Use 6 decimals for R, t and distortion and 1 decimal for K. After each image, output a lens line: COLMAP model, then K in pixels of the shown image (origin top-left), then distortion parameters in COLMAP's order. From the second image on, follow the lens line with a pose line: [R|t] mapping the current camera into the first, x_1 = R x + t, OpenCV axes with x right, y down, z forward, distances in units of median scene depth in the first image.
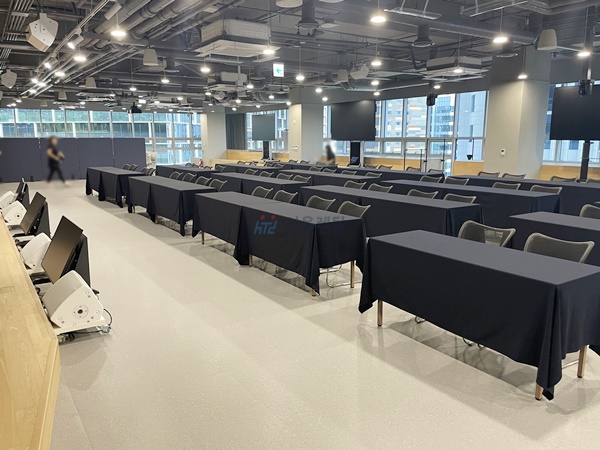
lens RADIAL K [[472.6, 0, 300.0], [0, 472.6, 225.0], [0, 0, 1]] dist [0.076019, -0.122208]
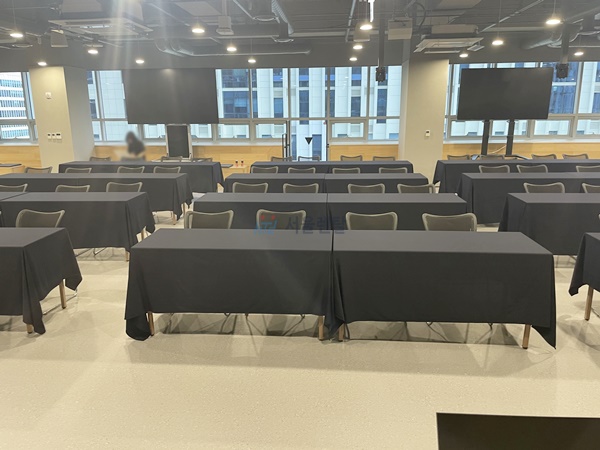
lens RADIAL K [[472.6, 0, 300.0], [0, 472.6, 225.0], [0, 0, 1]] dist [0.076019, -0.122208]
pose [[0.648304, -0.173762, 0.741289, -0.327977], [0.148252, 0.983784, 0.100948, -0.071377], [-0.746809, 0.044453, 0.663551, 0.389038]]
